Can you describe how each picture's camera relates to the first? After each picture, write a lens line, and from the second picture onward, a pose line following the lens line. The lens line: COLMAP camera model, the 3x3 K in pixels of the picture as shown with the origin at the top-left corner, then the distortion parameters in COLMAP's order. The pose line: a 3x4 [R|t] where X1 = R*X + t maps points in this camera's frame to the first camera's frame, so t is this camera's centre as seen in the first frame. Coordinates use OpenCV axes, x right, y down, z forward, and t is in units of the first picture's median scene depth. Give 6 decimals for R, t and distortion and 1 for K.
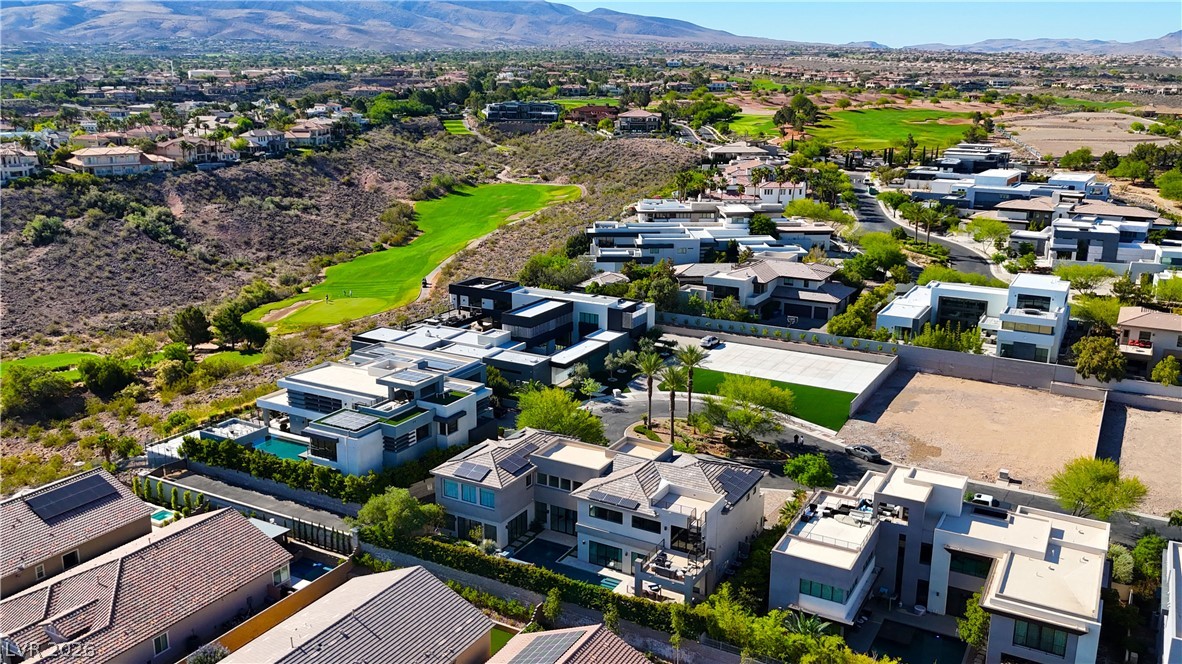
lens RADIAL K [[913.1, 0, 591.2], [0, 913.1, 332.5], [0, 0, 1]] dist [0.032538, -0.022805]
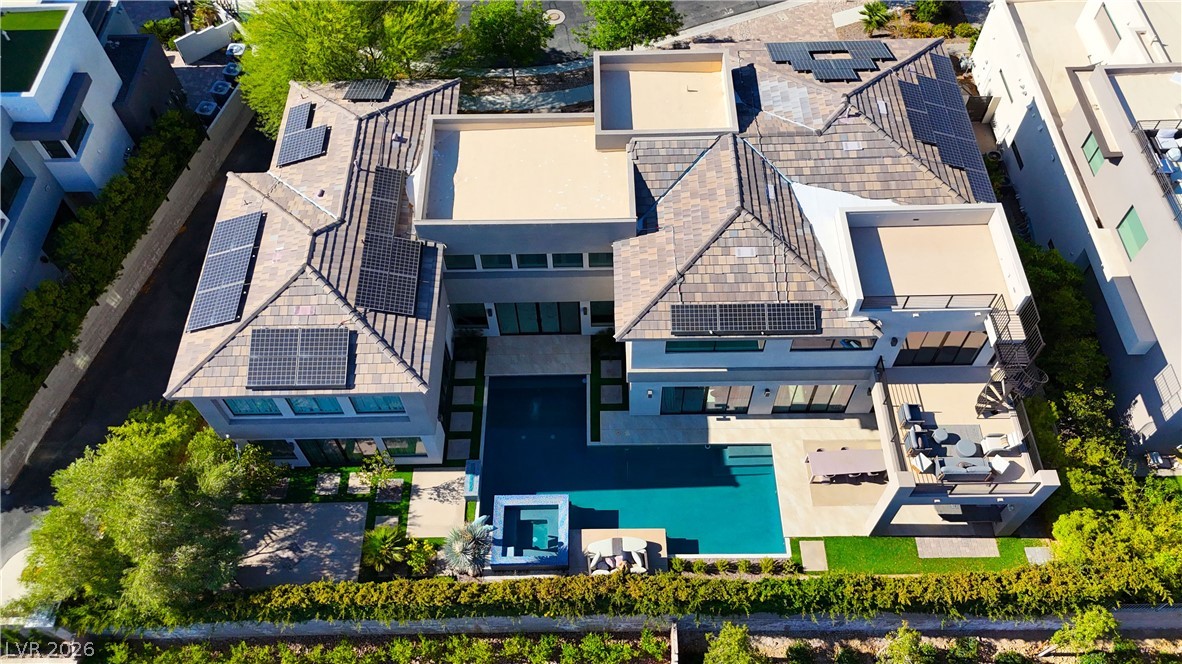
lens RADIAL K [[913.1, 0, 591.8], [0, 913.1, 331.4], [0, 0, 1]] dist [0.032538, -0.022805]
pose [[0.864575, -0.447107, 0.229358, -0.111086], [0.157415, 0.674437, 0.721357, -0.090975], [-0.477211, -0.587563, 0.653483, 0.732180]]
